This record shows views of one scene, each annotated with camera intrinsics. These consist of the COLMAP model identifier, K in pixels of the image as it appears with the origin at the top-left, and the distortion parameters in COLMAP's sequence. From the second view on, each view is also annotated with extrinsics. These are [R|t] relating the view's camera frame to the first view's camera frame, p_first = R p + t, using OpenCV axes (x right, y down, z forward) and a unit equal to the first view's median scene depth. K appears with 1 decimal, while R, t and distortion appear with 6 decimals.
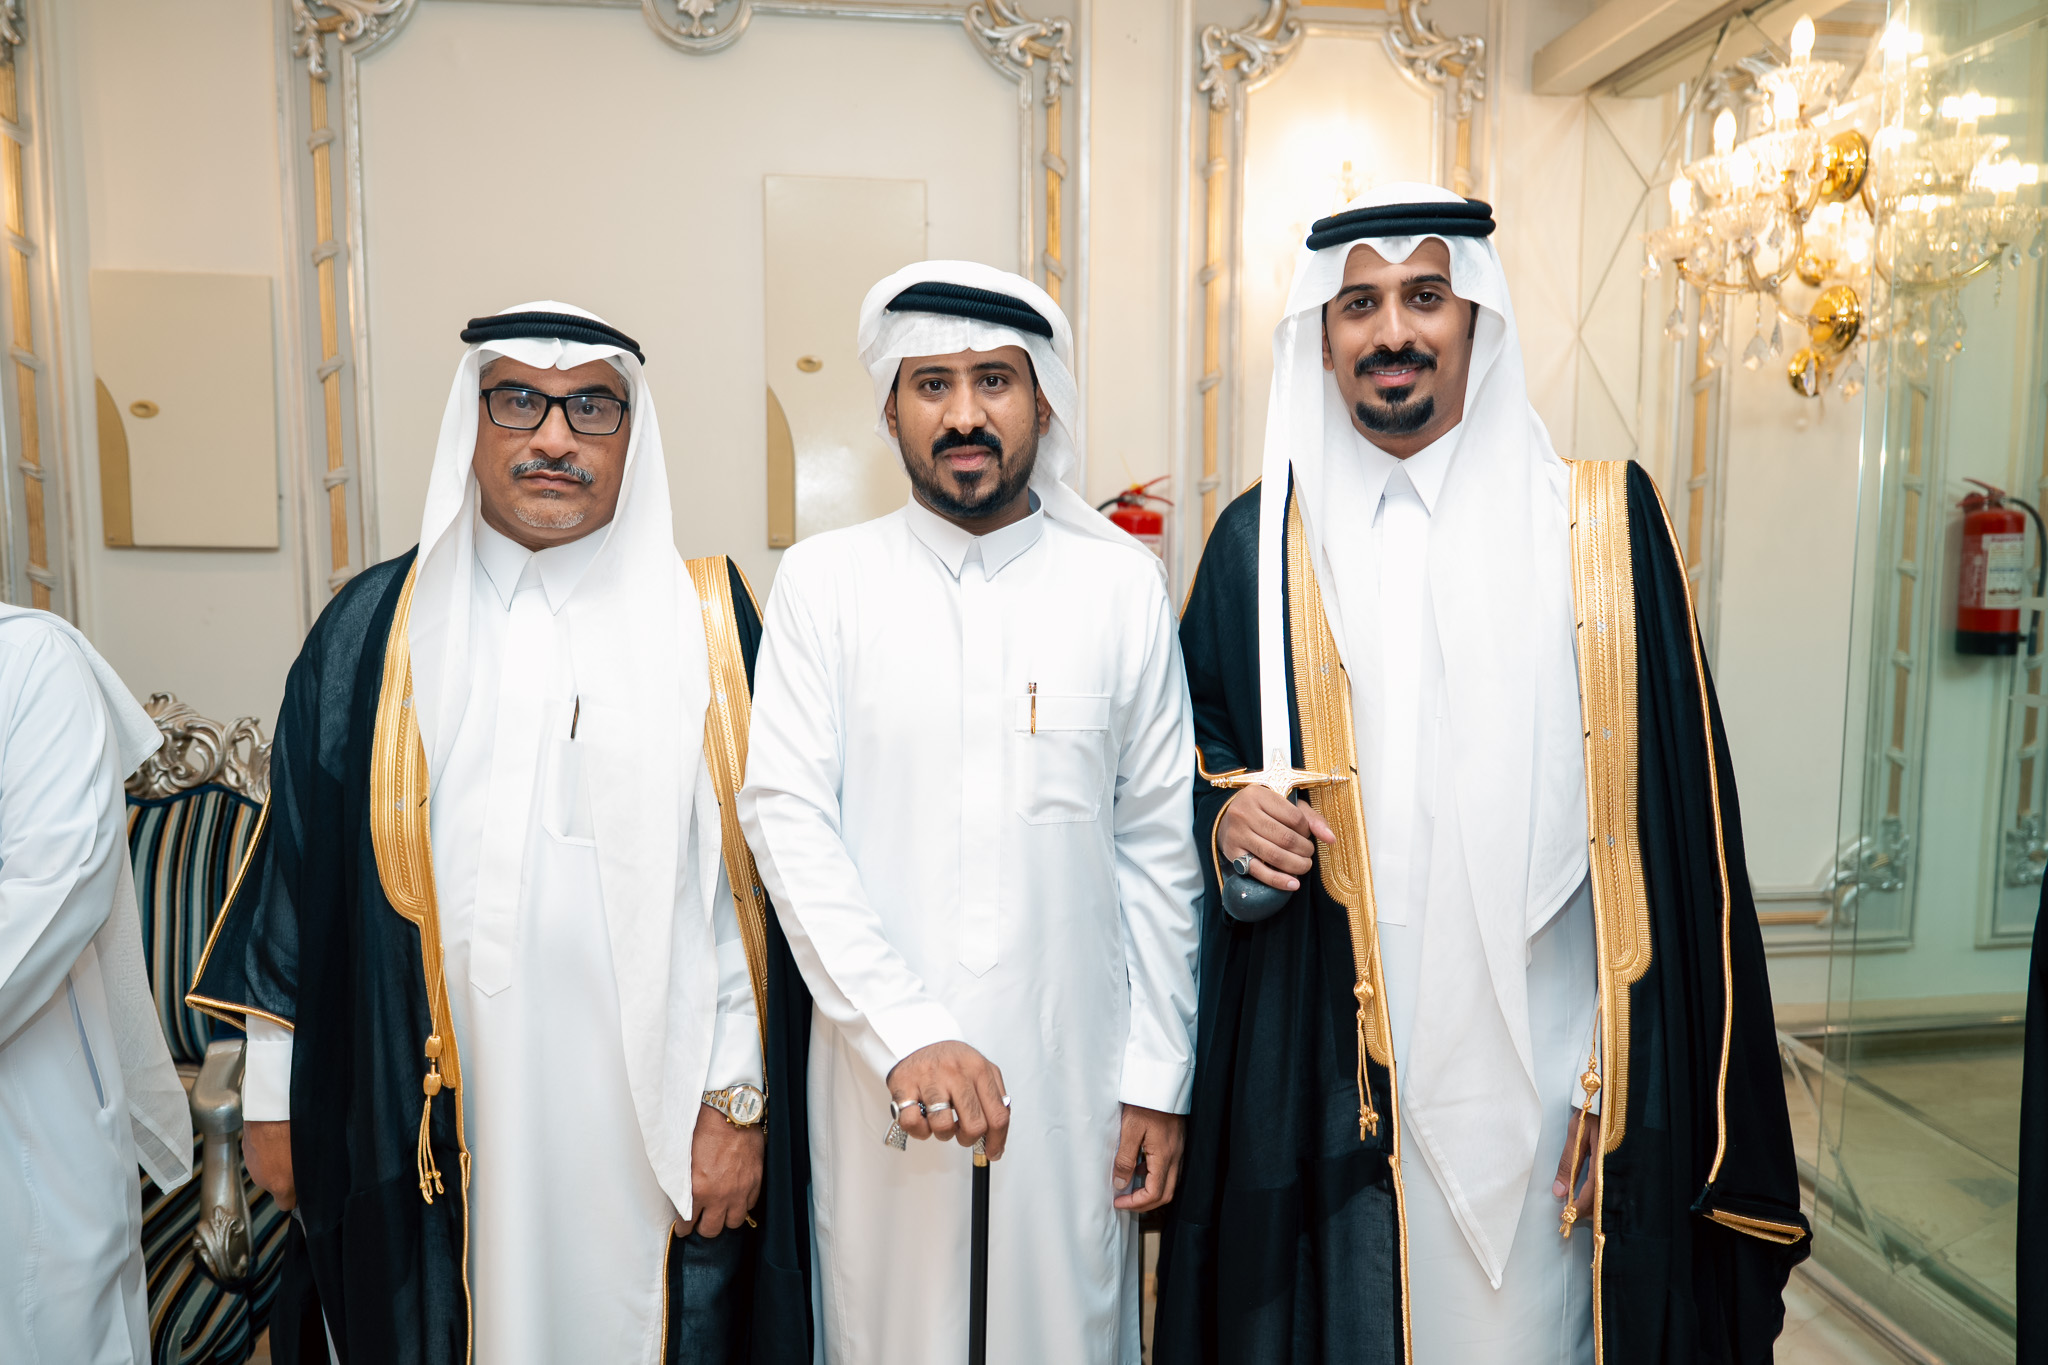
lens RADIAL K [[1353.8, 0, 1033.8], [0, 1353.8, 668.0], [0, 0, 1]] dist [-0.005108, 0.005084]
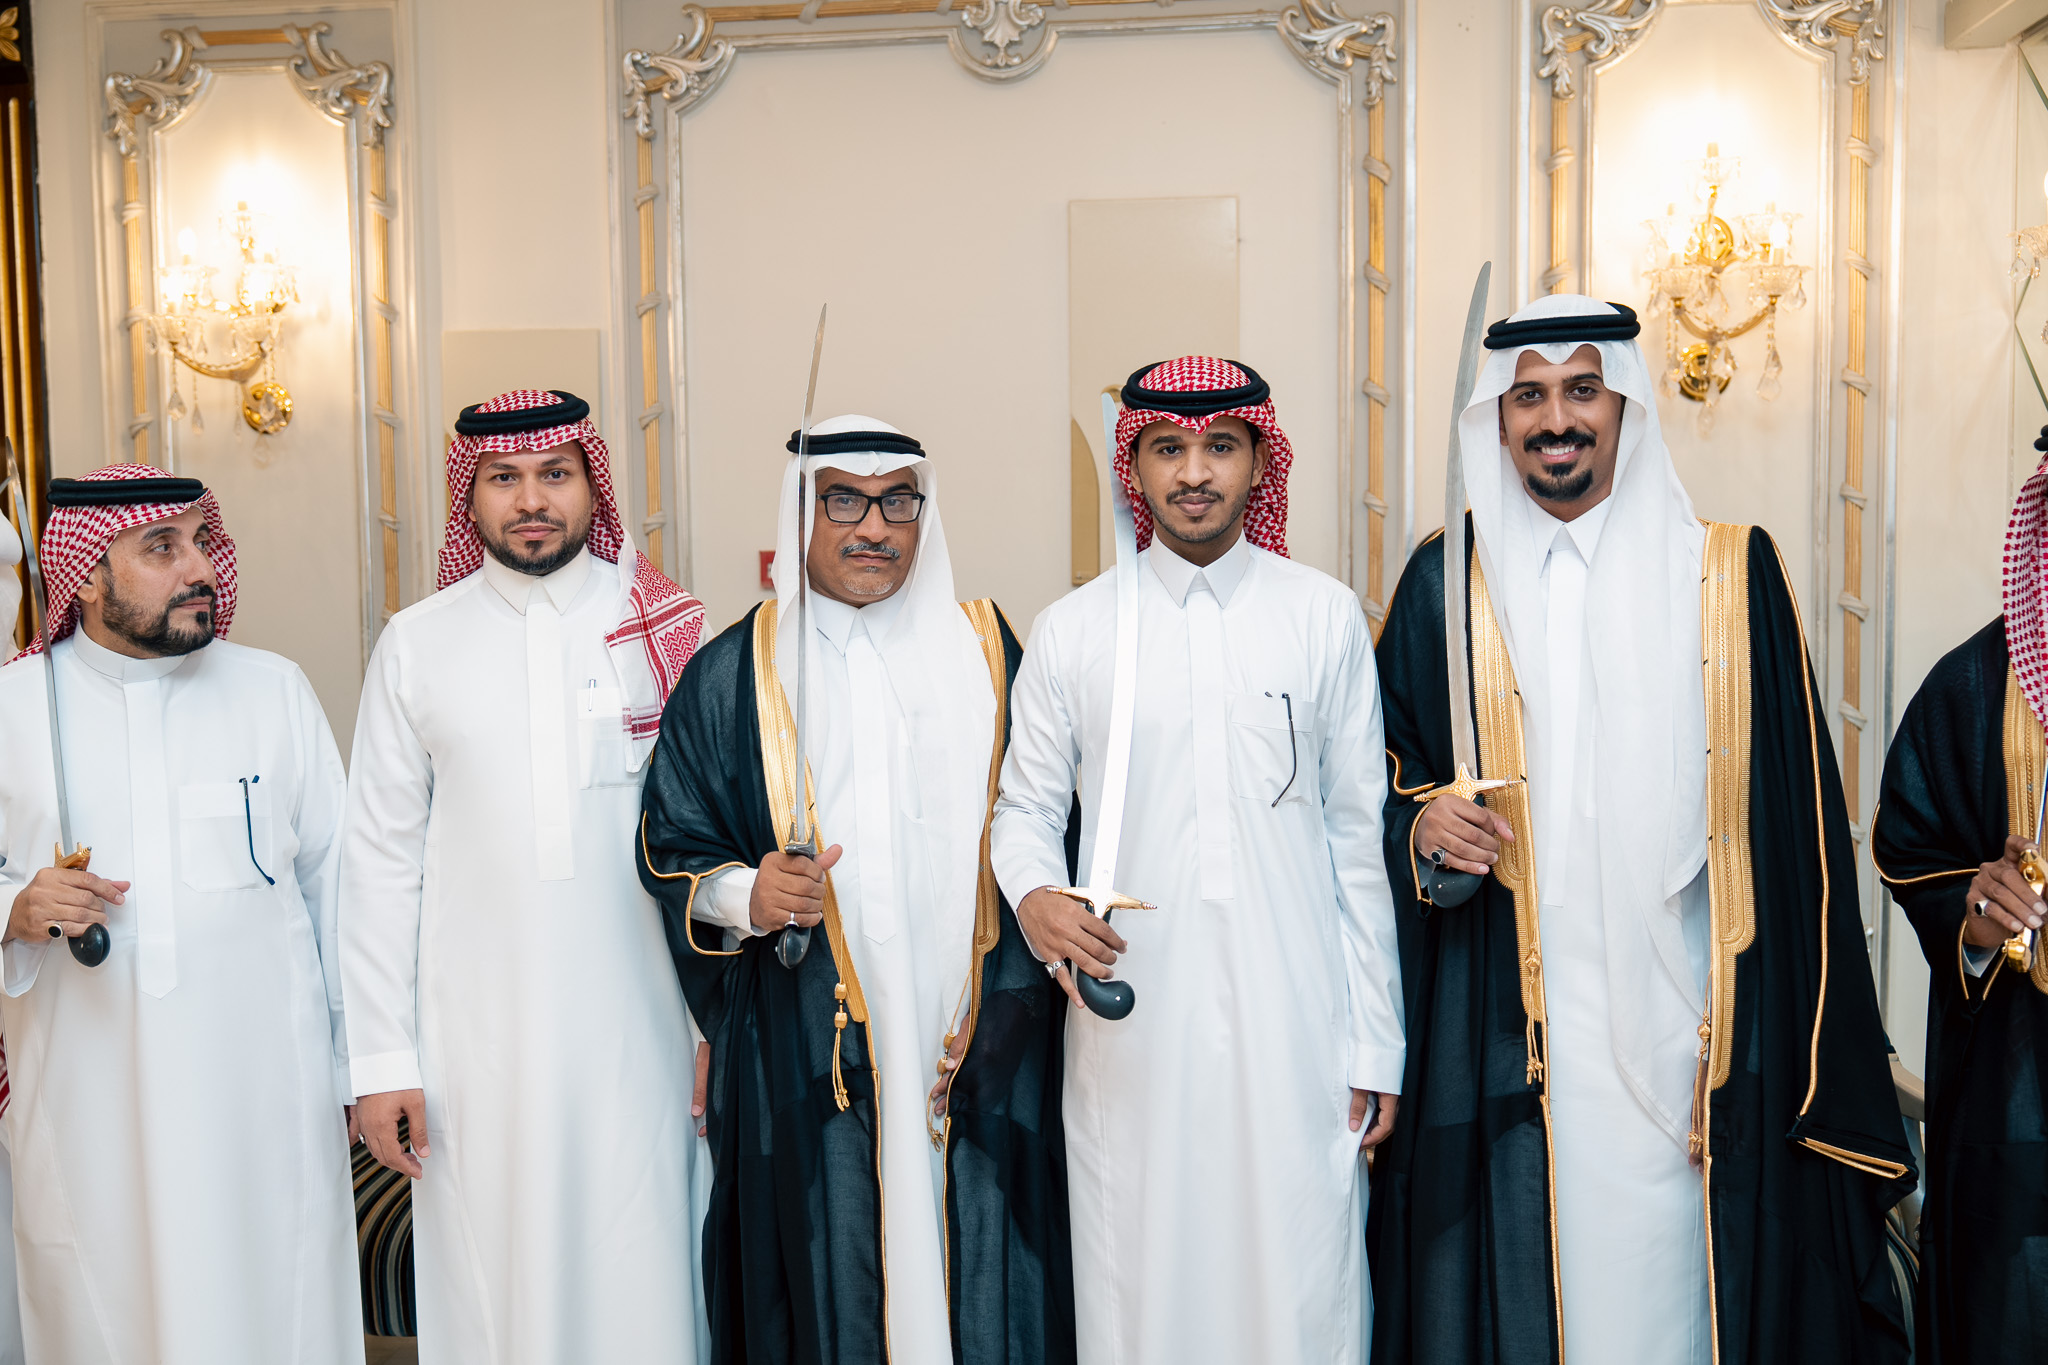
lens RADIAL K [[1832.2, 0, 1022.2], [0, 1832.2, 680.0], [0, 0, 1]] dist [-0.006651, 0.007699]
pose [[0.973462, 0.000194, -0.228847, 0.068448], [-0.006546, 0.999614, -0.026999, 0.012697], [0.228754, 0.027781, 0.973088, -0.274564]]
